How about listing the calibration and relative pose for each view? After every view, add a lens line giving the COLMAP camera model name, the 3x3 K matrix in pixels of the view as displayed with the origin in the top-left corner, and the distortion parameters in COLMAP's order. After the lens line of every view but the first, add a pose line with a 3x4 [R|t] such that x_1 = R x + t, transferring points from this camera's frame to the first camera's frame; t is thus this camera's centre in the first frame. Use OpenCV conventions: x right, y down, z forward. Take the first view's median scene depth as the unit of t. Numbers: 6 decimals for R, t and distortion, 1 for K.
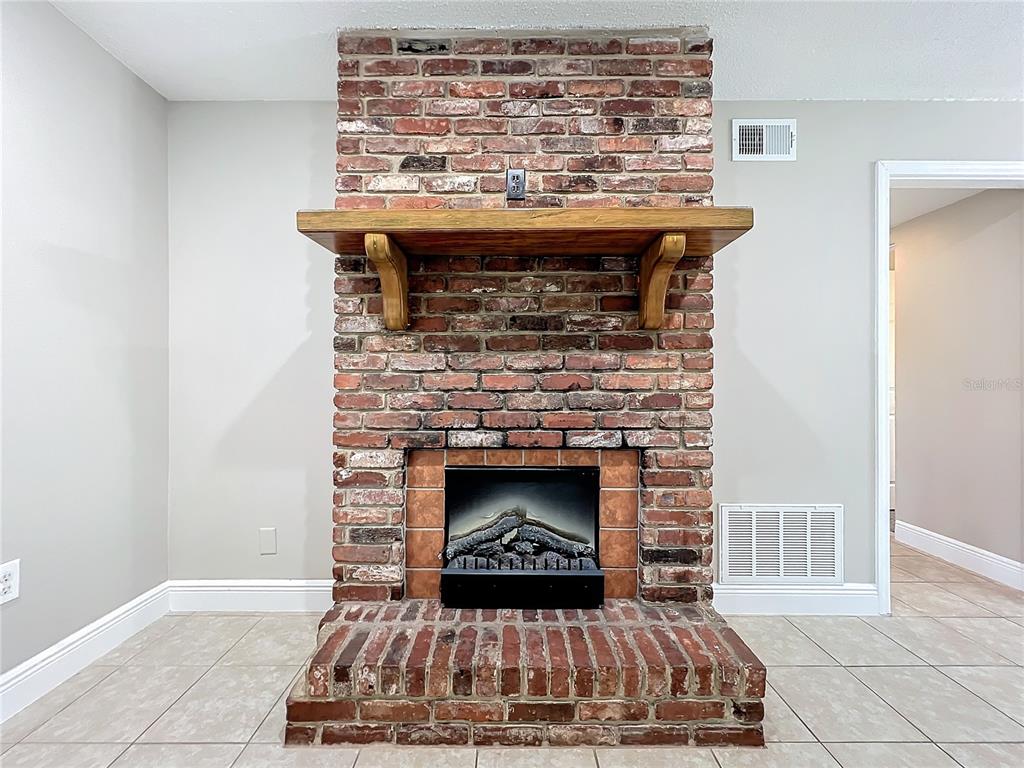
lens RADIAL K [[421.4, 0, 519.0], [0, 421.4, 377.2], [0, 0, 1]] dist [-0.004317, 0.001655]
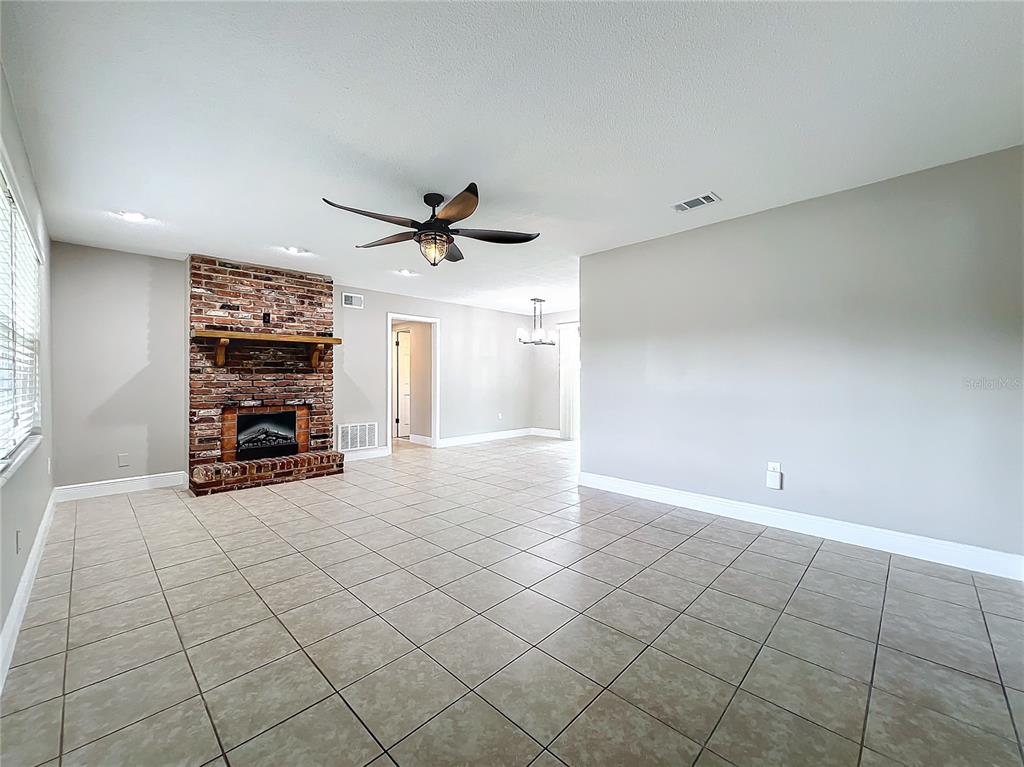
lens RADIAL K [[421.4, 0, 508.6], [0, 421.4, 375.9], [0, 0, 1]] dist [-0.004317, 0.001655]
pose [[0.724929, -0.000296, 0.688824, -0.823112], [-0.000247, 1.000000, 0.000689, -0.048293], [-0.688824, -0.000669, 0.724928, -2.360395]]
